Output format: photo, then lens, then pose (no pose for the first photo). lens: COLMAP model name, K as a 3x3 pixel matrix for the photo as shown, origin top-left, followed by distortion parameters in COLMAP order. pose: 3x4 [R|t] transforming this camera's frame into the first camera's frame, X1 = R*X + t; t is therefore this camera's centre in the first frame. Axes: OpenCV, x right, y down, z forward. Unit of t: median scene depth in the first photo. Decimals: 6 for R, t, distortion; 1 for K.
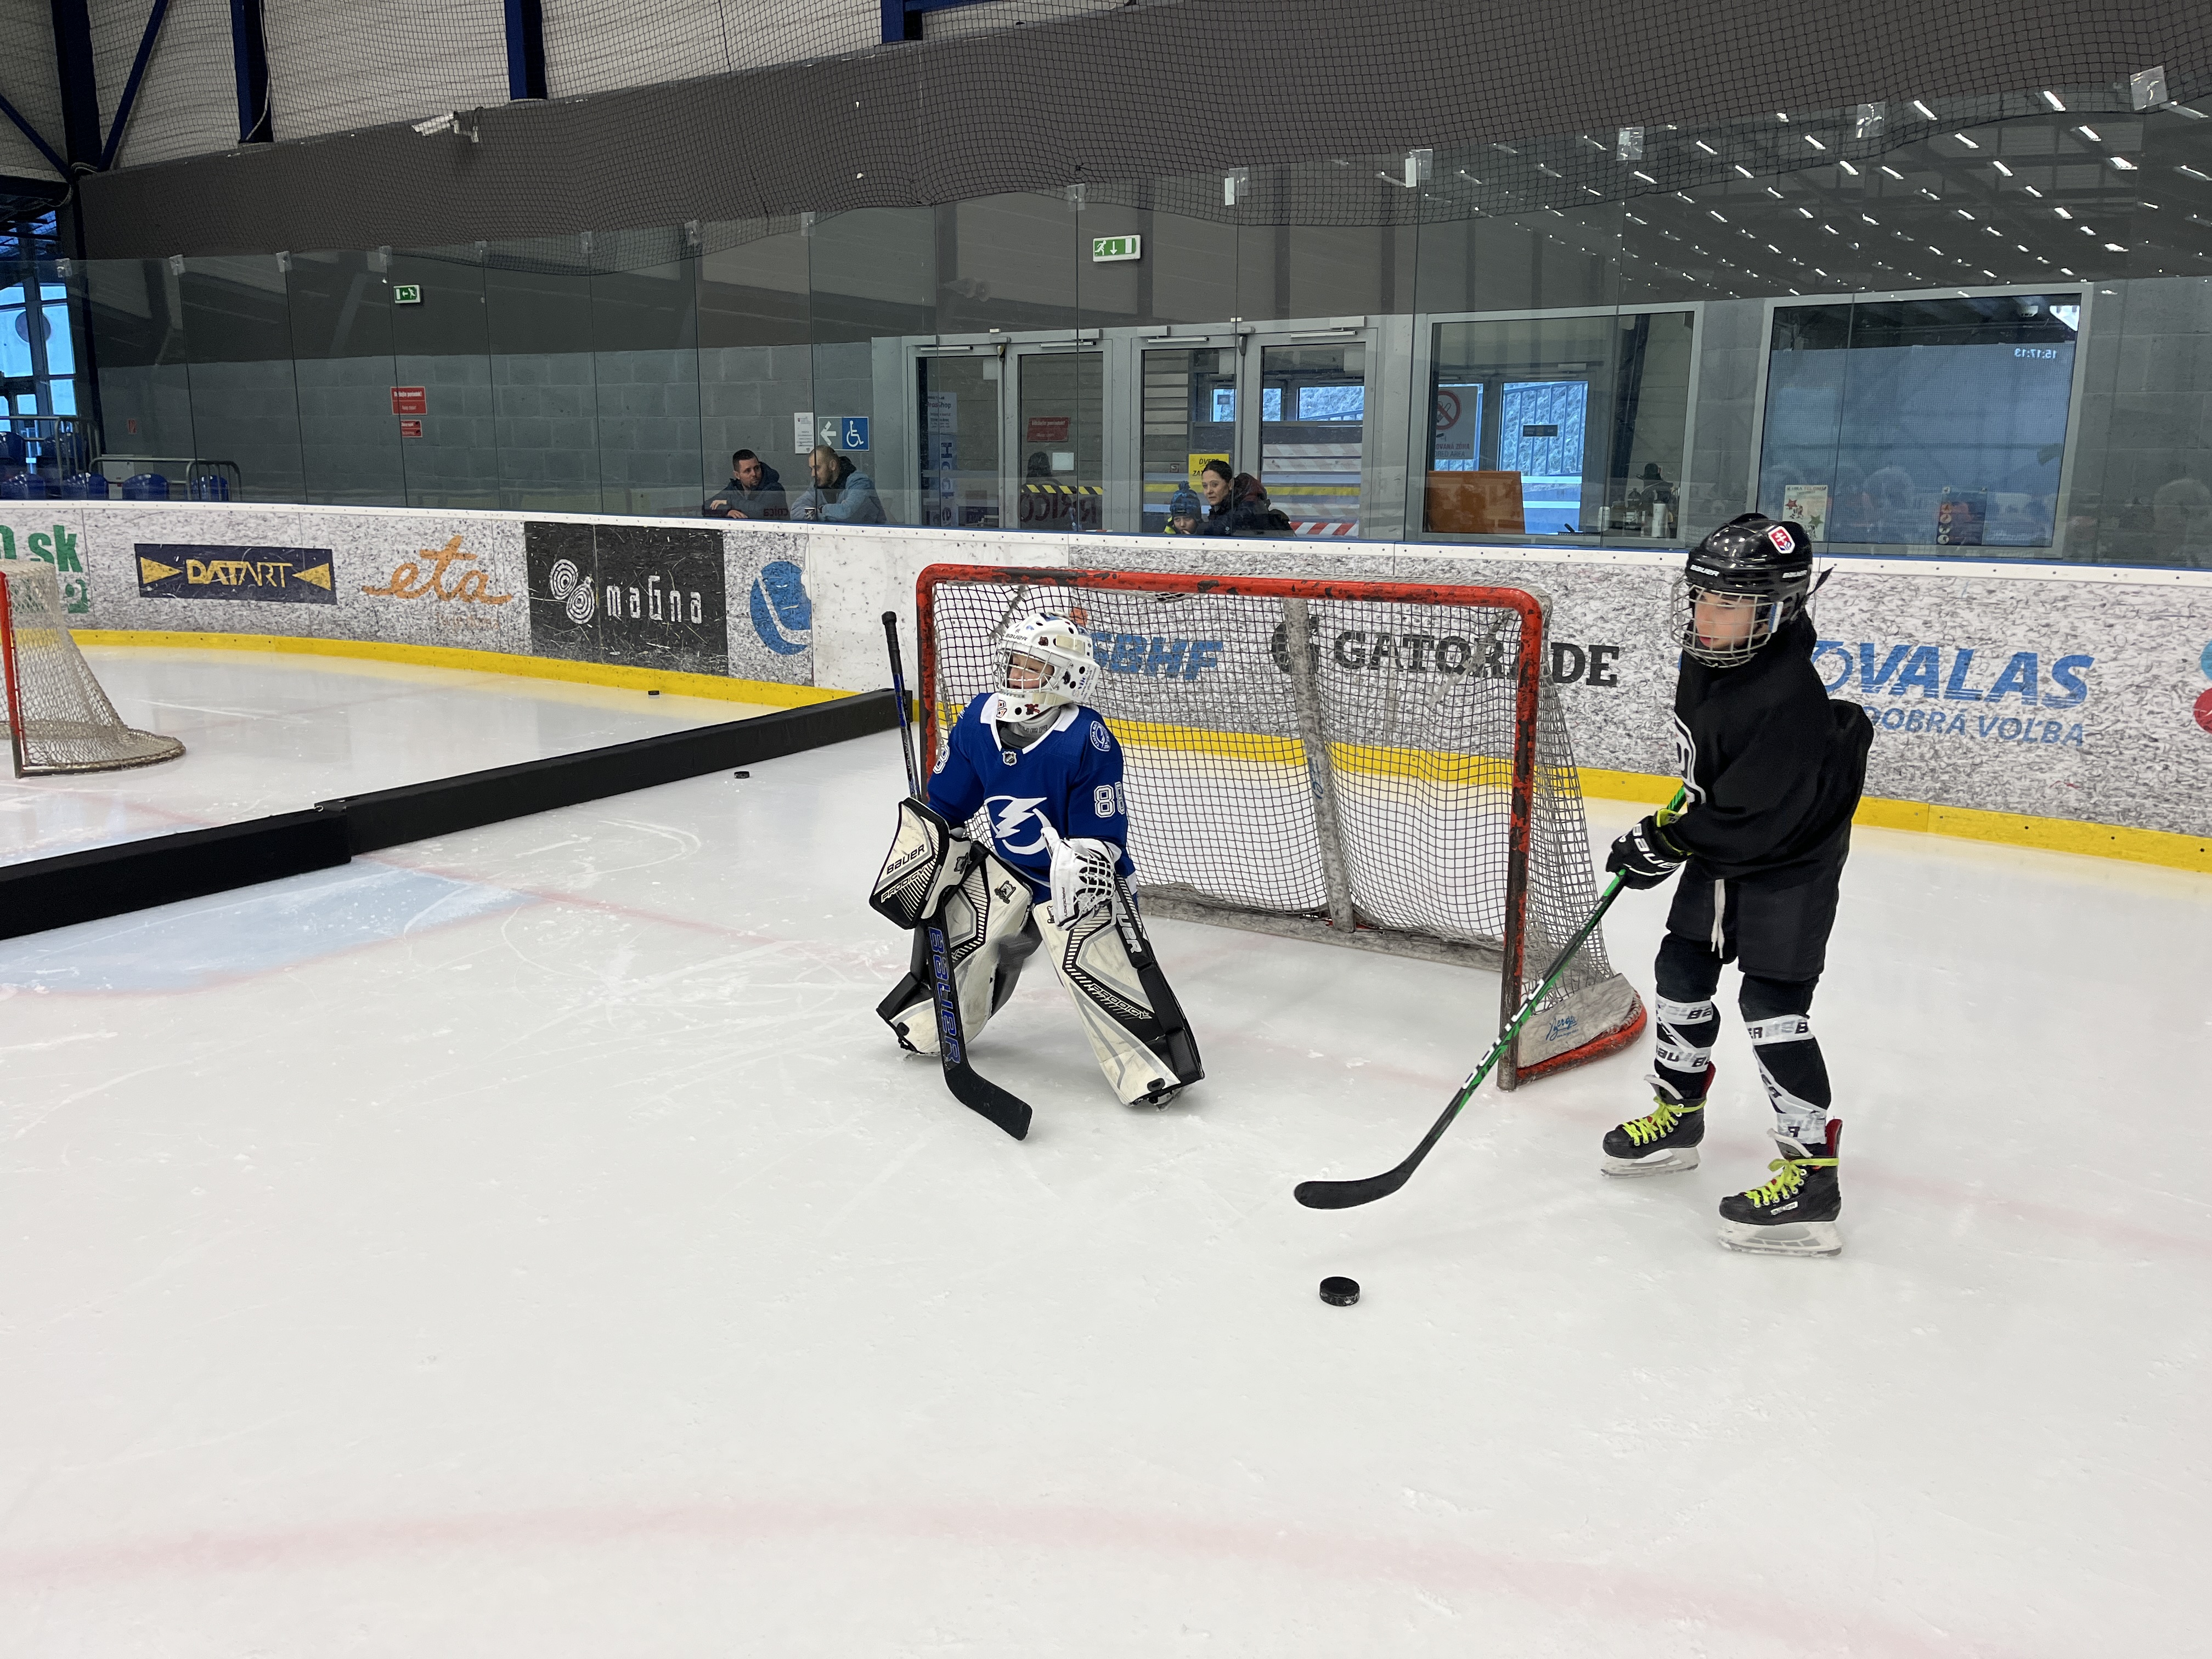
lens RADIAL K [[1670.5, 0, 1108.1], [0, 1670.5, 817.4], [0, 0, 1]] dist [0.069307, -0.083604]
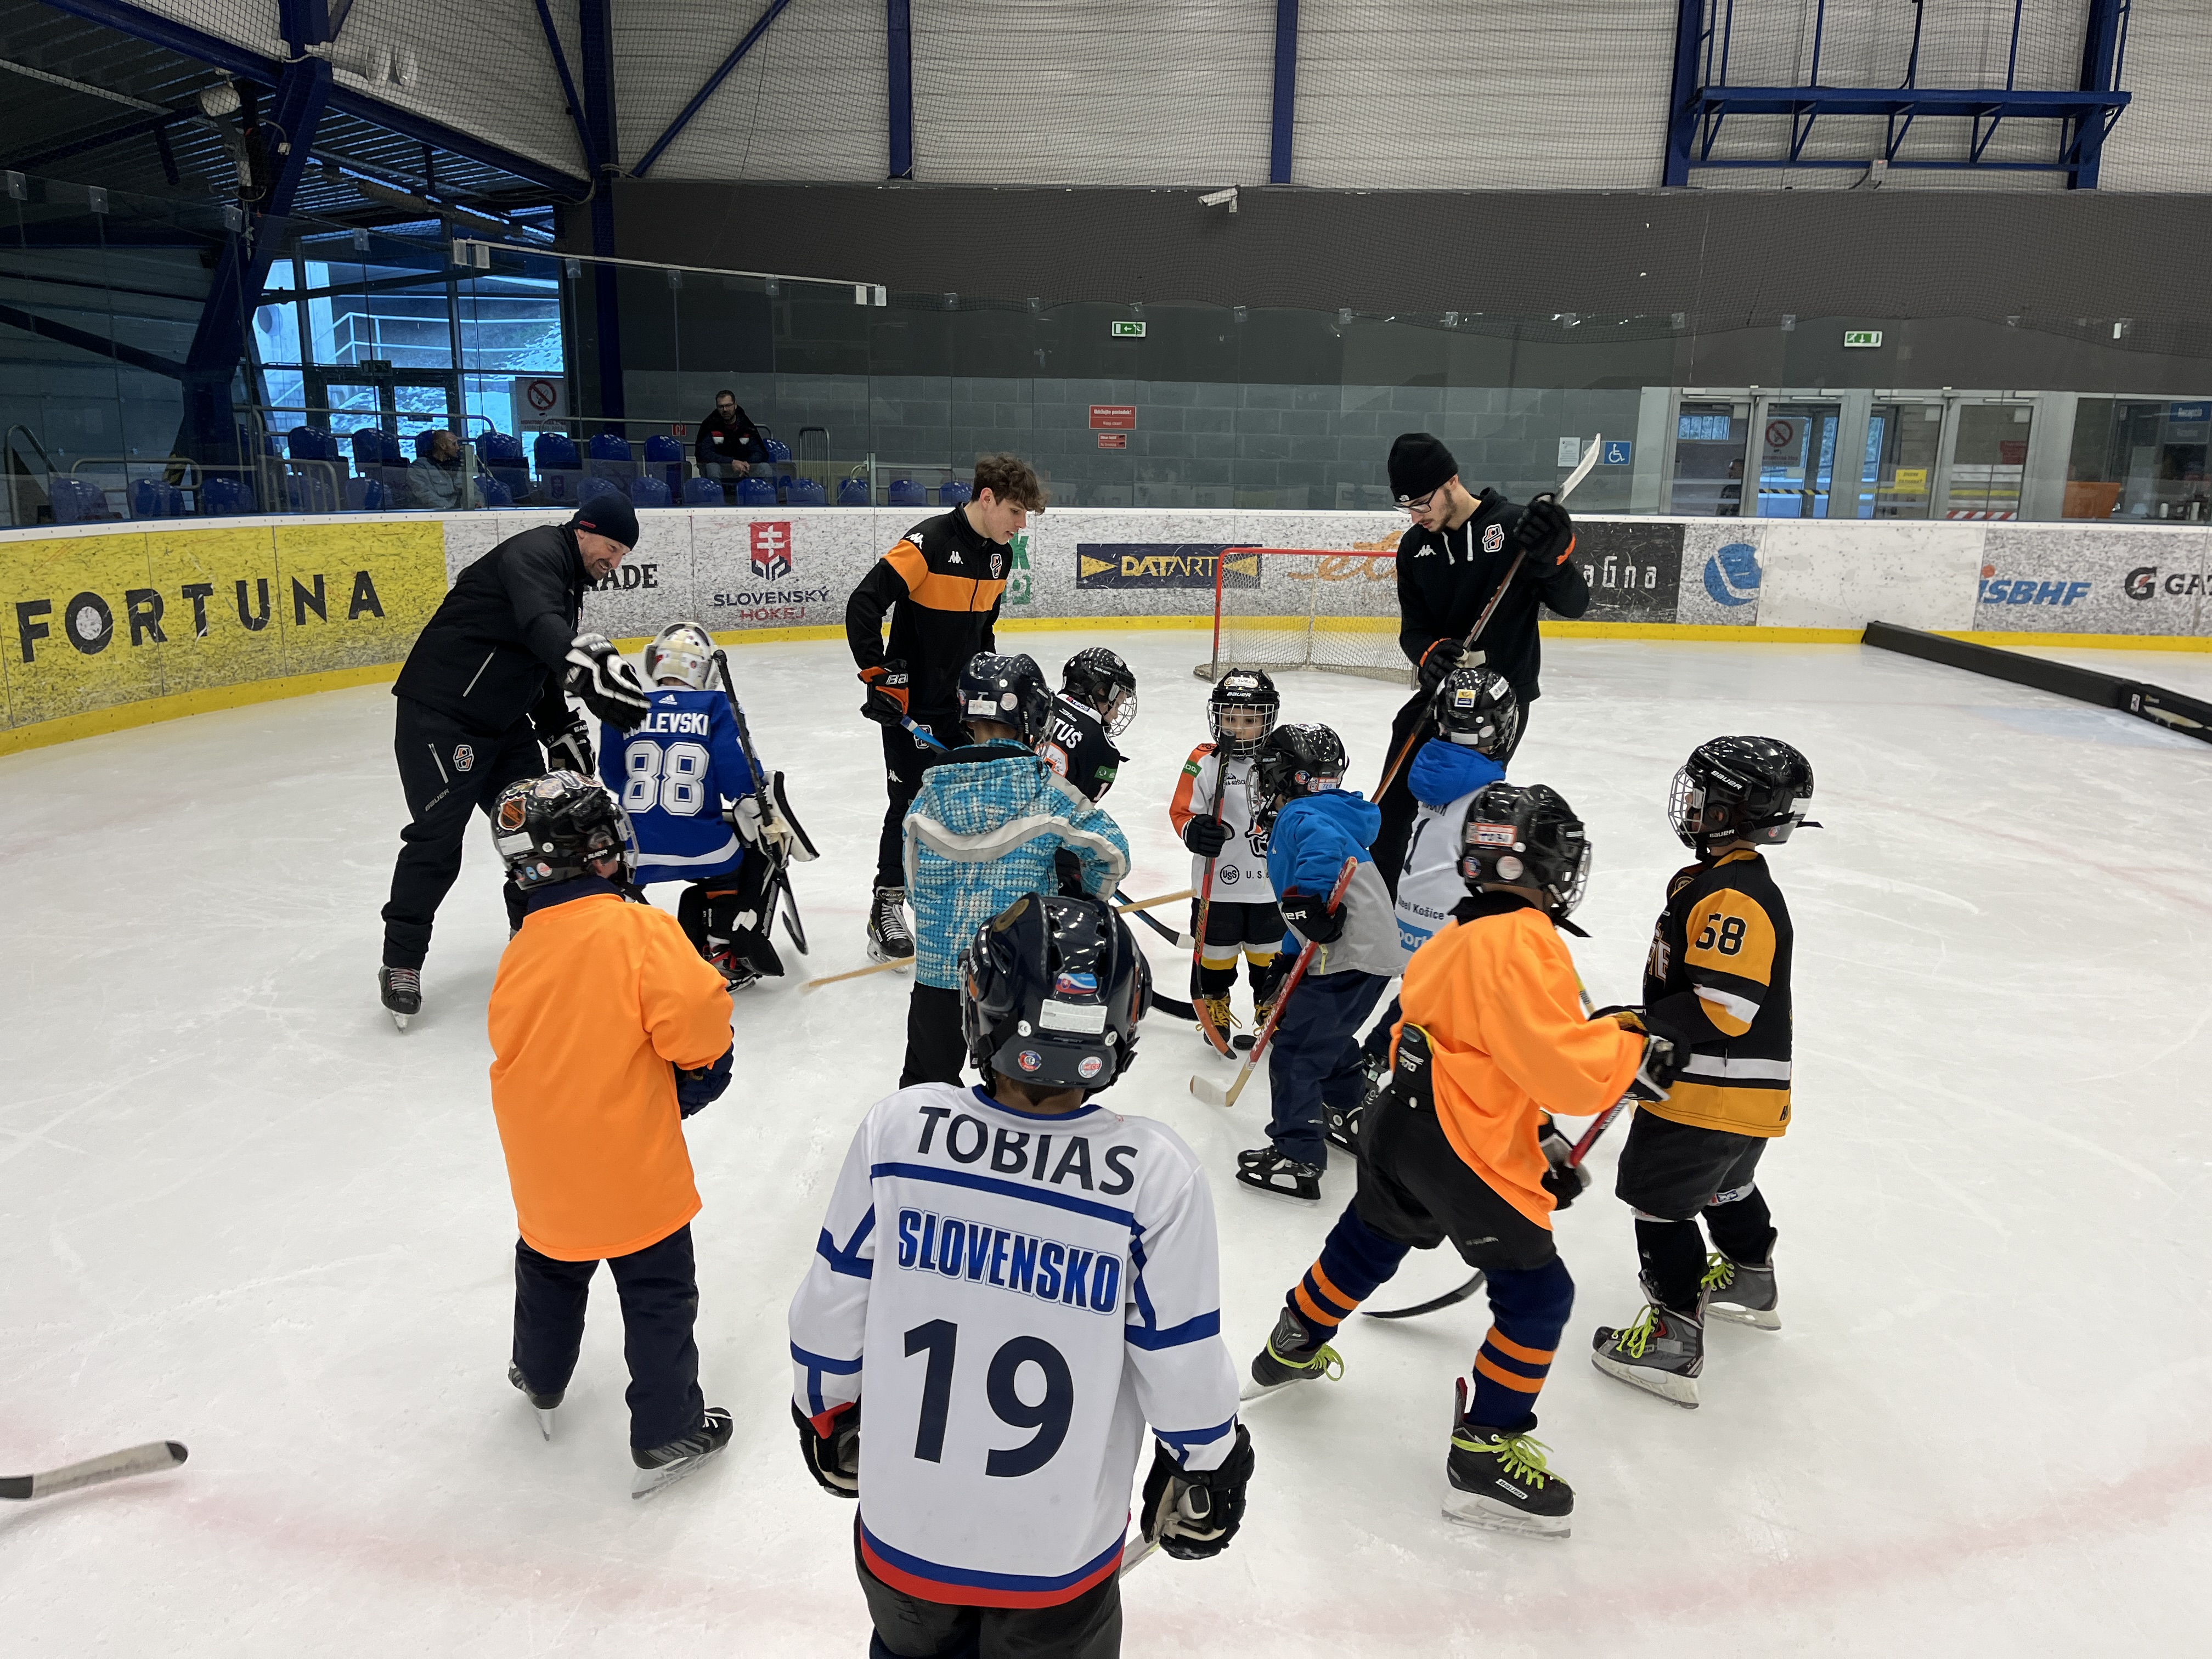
lens RADIAL K [[1664.7, 0, 1107.2], [0, 1664.7, 838.8], [0, 0, 1]] dist [0.089796, -0.118577]
pose [[0.873724, -0.102587, 0.475481, -1.239940], [0.088056, 0.994715, 0.052807, -0.016492], [-0.478385, -0.004270, 0.878140, -0.047359]]
